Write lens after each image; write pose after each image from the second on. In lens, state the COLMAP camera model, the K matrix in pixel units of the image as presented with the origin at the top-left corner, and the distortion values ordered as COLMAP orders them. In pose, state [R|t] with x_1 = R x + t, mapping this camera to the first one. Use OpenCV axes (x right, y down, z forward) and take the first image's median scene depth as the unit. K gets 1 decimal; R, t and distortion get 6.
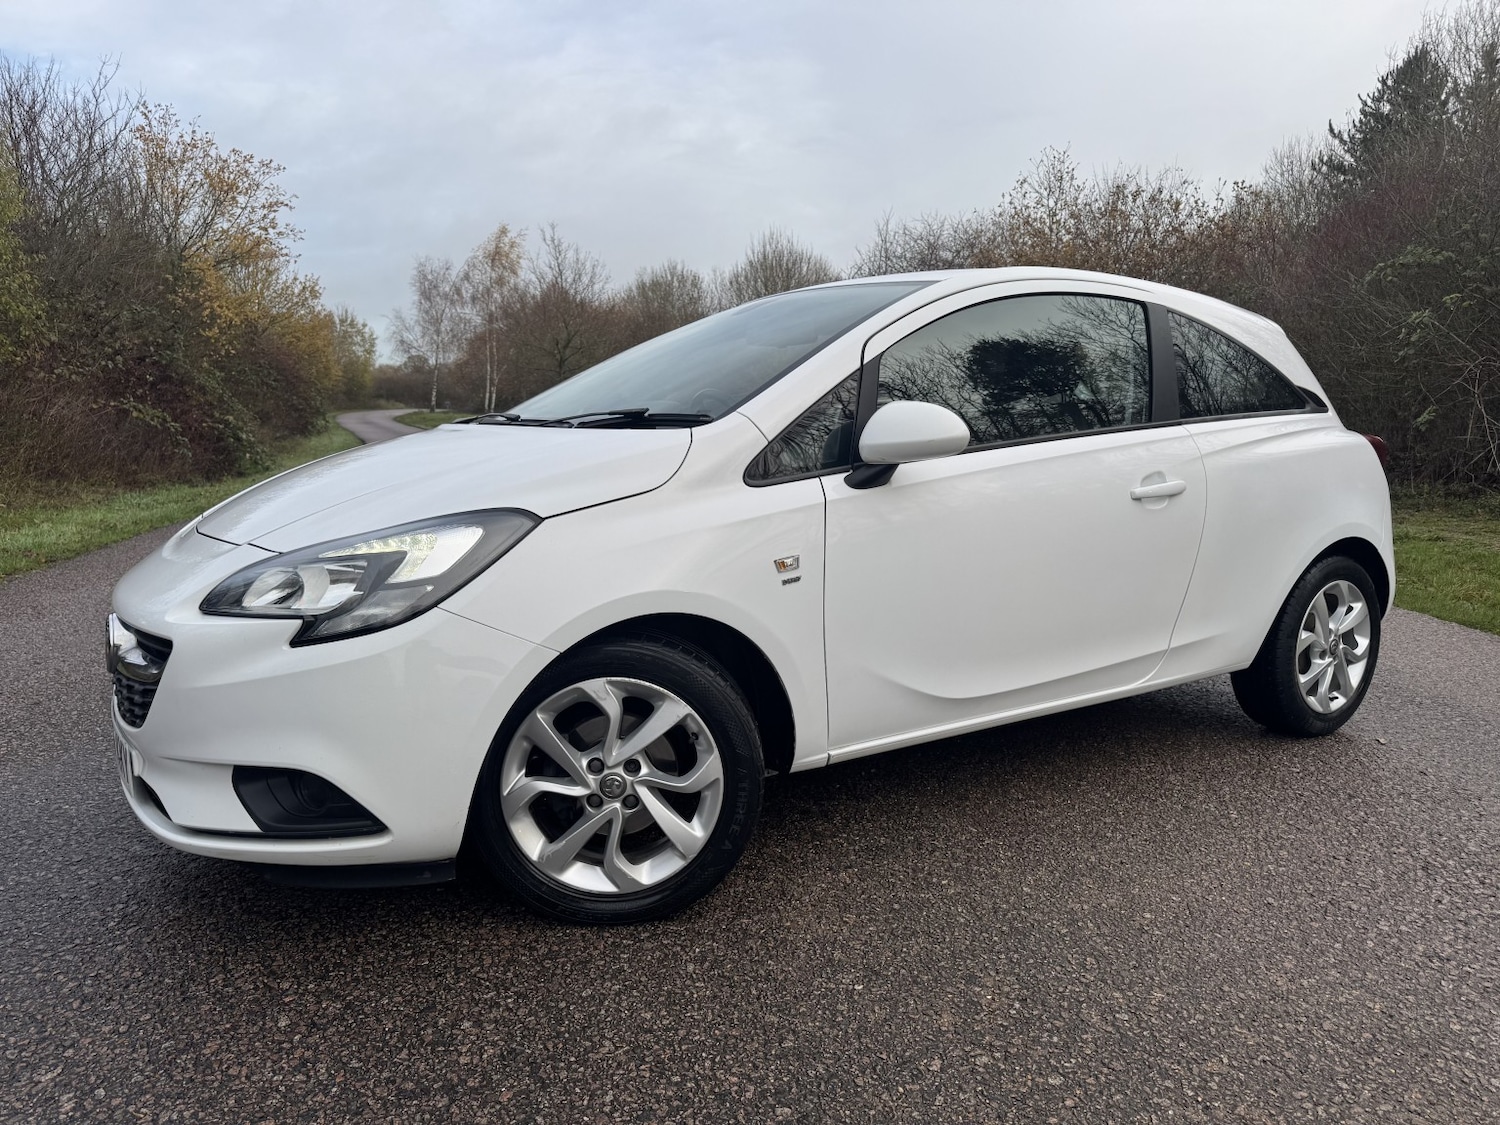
lens RADIAL K [[1062.3, 0, 750.0], [0, 1062.3, 562.5], [0, 0, 1]] dist [0.015297, -0.018789]
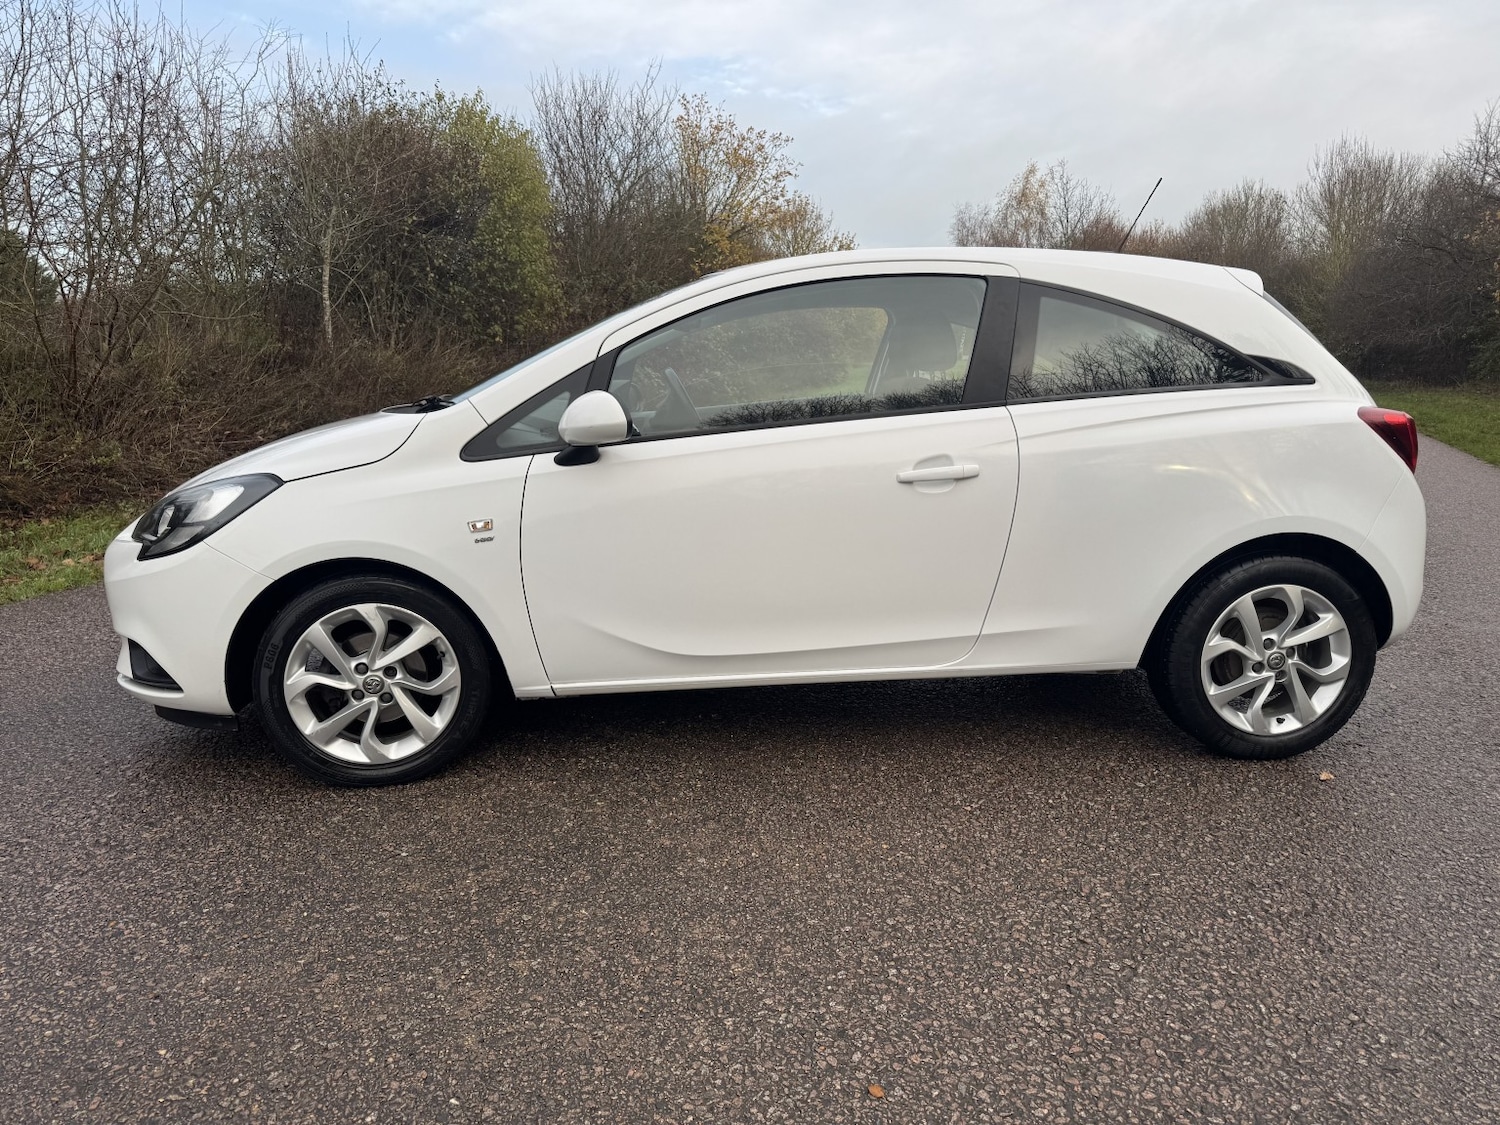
lens RADIAL K [[1068.1, 0, 753.6], [0, 1068.1, 560.8], [0, 0, 1]] dist [0.004466, -0.005176]
pose [[0.875088, 0.074788, -0.478150, 0.159256], [-0.051244, 0.996752, 0.062119, -0.008930], [0.481243, -0.029857, 0.876079, 0.011785]]
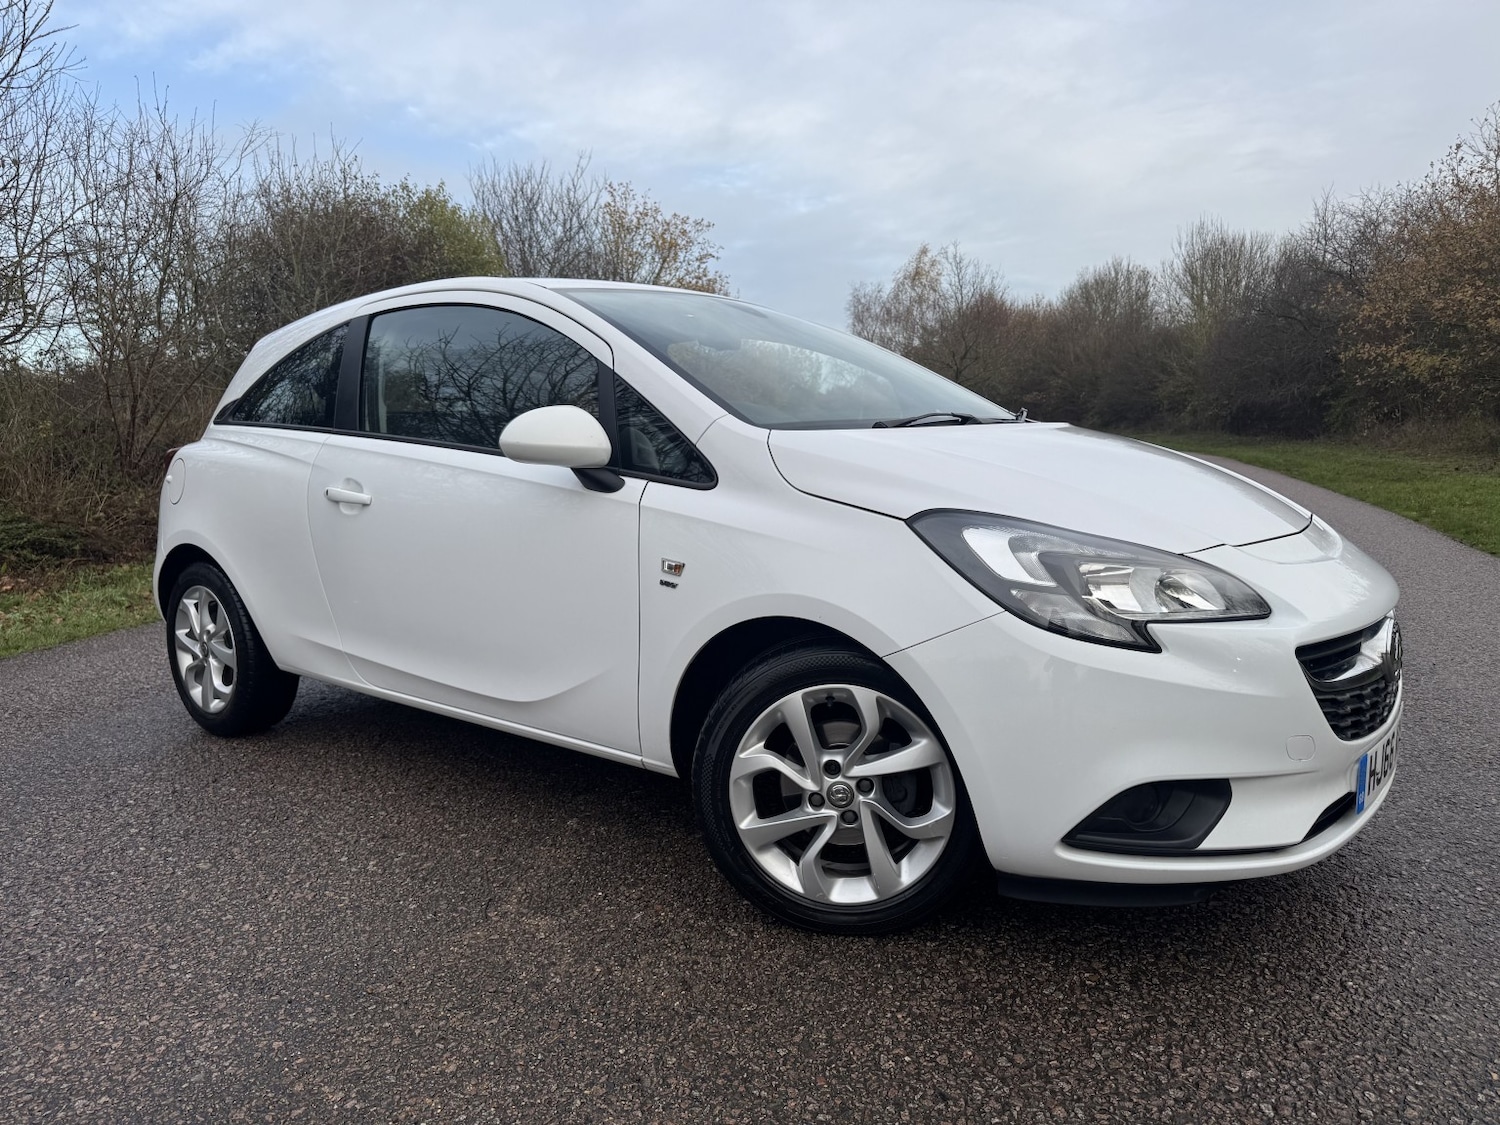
lens RADIAL K [[1063.9, 0, 748.0], [0, 1063.9, 556.6], [0, 0, 1]] dist [0.018365, -0.022164]
pose [[0.914562, 0.015972, -0.404131, 0.152323], [-0.021982, 0.999706, -0.010236, 0.018697], [0.403849, 0.018245, 0.914644, -0.108746]]
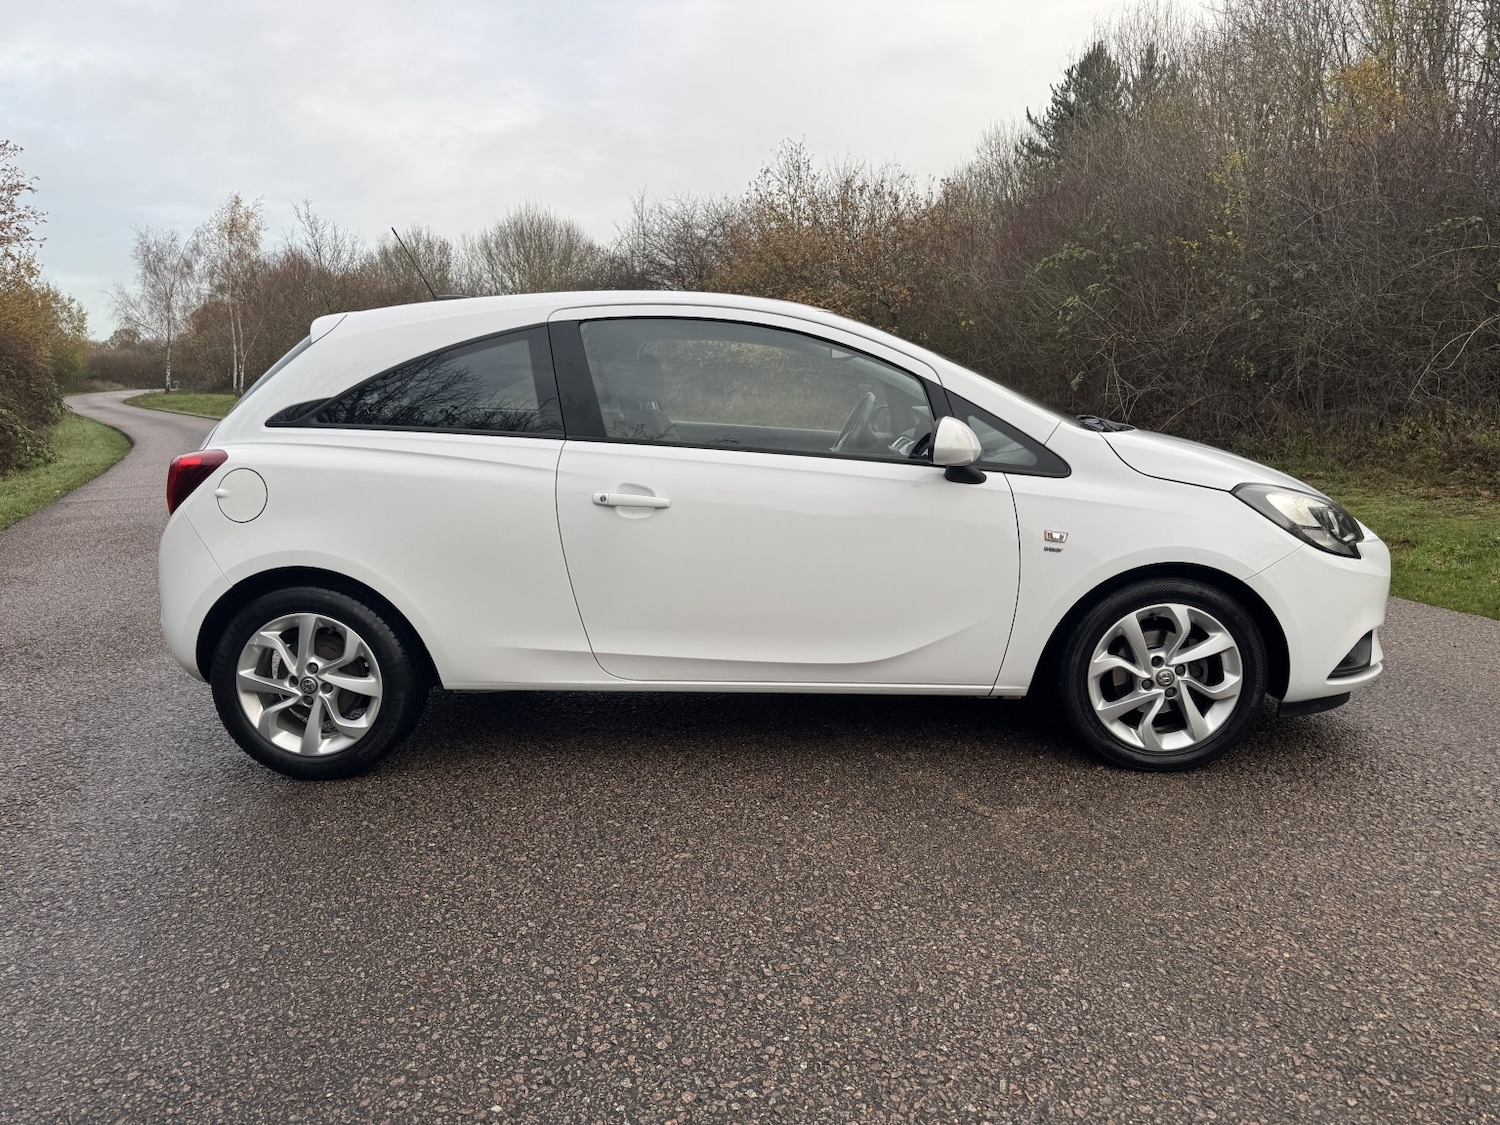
lens RADIAL K [[1063.9, 0, 748.0], [0, 1063.9, 556.6], [0, 0, 1]] dist [0.018365, -0.022164]
pose [[0.975133, -0.065083, 0.211848, -0.045263], [0.059589, 0.997703, 0.032221, 0.011784], [-0.213459, -0.018796, 0.976771, -0.171569]]
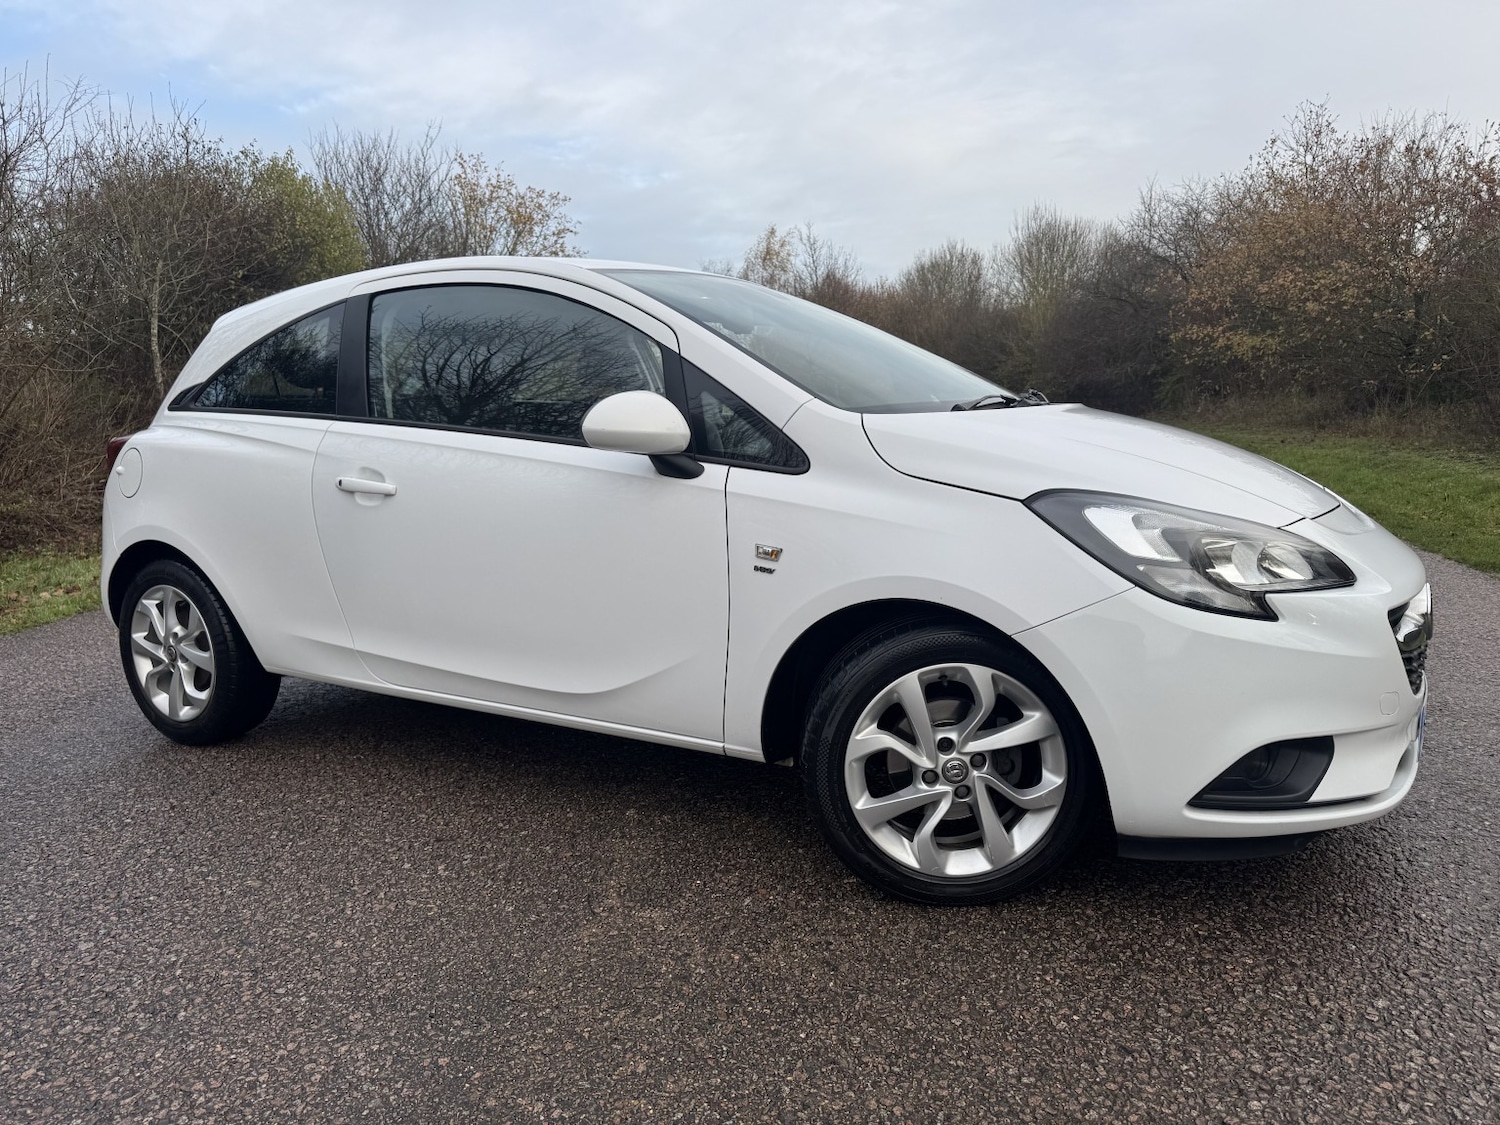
lens RADIAL K [[1063.9, 0, 748.0], [0, 1063.9, 556.6], [0, 0, 1]] dist [0.018365, -0.022164]
pose [[0.962814, -0.001470, -0.270160, 0.114376], [0.003726, 0.999962, 0.007837, 0.018179], [0.270138, -0.008553, 0.962784, -0.122666]]
